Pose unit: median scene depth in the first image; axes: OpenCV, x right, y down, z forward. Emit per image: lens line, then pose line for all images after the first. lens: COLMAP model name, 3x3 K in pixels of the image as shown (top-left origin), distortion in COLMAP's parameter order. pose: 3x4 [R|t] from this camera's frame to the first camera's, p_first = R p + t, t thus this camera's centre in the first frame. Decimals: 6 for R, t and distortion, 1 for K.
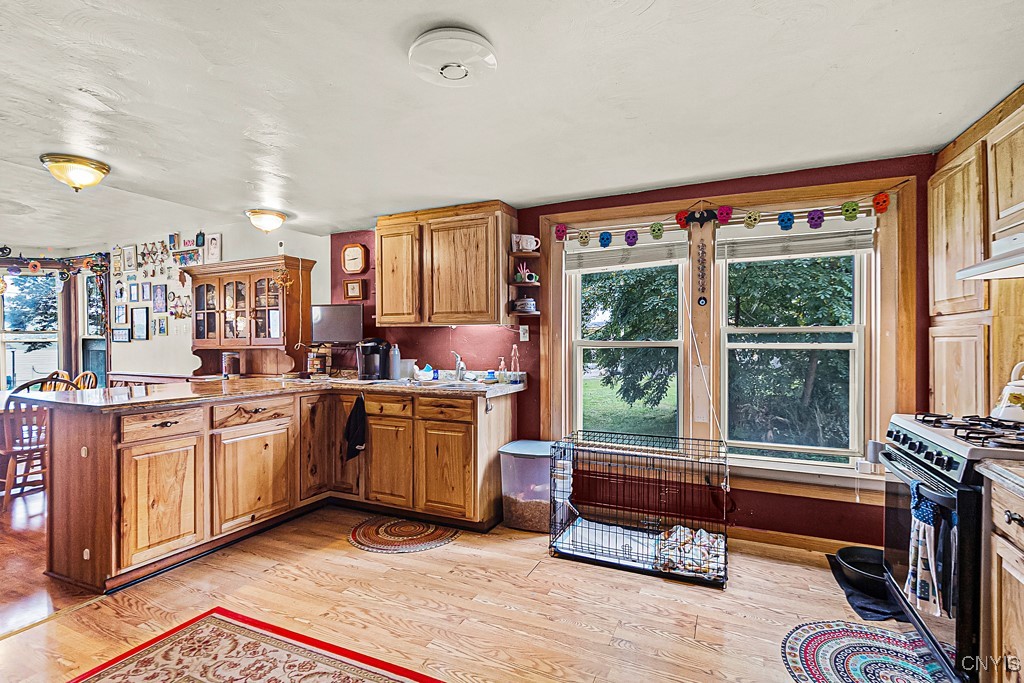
lens RADIAL K [[493.3, 0, 509.2], [0, 493.3, 339.5], [0, 0, 1]] dist [-0.000023, 0.000005]
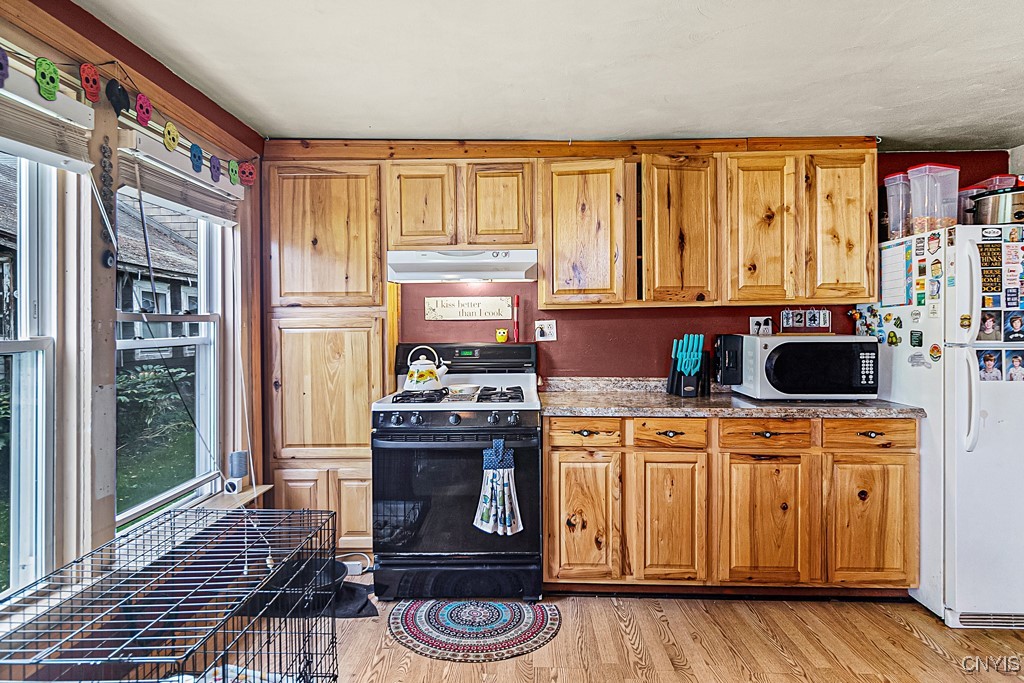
lens RADIAL K [[601.8, 0, 508.6], [0, 601.8, 328.6], [0, 0, 1]] dist [0.006506, 0.002754]
pose [[-0.384979, -0.001558, 0.922924, -0.300500], [0.008298, 0.999952, 0.005150, -0.005259], [-0.922888, 0.009640, -0.384947, 0.760651]]
